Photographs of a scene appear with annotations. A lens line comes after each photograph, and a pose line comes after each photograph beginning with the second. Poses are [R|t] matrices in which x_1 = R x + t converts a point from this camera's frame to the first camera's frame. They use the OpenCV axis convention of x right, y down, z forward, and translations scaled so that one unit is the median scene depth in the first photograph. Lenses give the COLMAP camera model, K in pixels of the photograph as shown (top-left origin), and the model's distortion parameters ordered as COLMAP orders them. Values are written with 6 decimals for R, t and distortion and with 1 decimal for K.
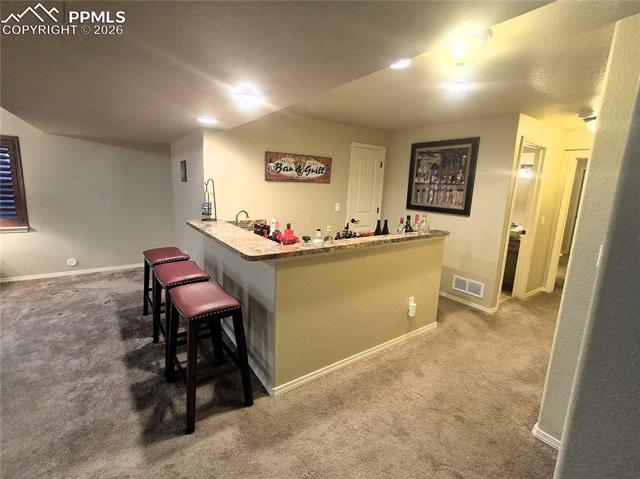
lens RADIAL K [[289.8, 0, 309.7], [0, 289.8, 235.0], [0, 0, 1]] dist [0.003060, 0.000316]
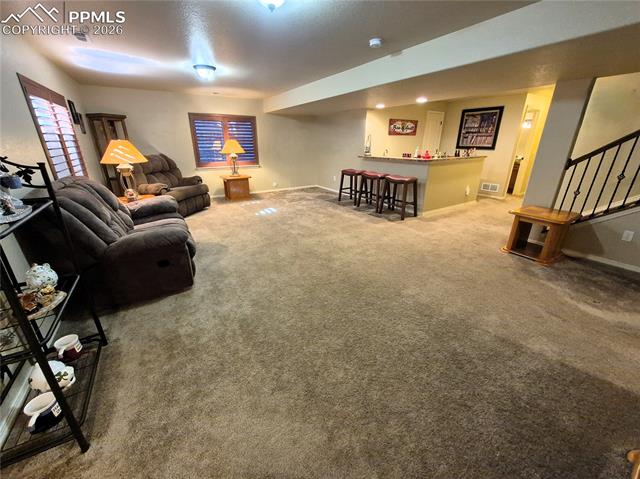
lens RADIAL K [[250.8, 0, 314.8], [0, 250.8, 233.5], [0, 0, 1]] dist [-0.000940, -0.000233]
pose [[0.998558, -0.023135, -0.048441, -0.547836], [0.031248, 0.984238, 0.174067, 0.147659], [0.043651, -0.175330, 0.983542, -0.751916]]
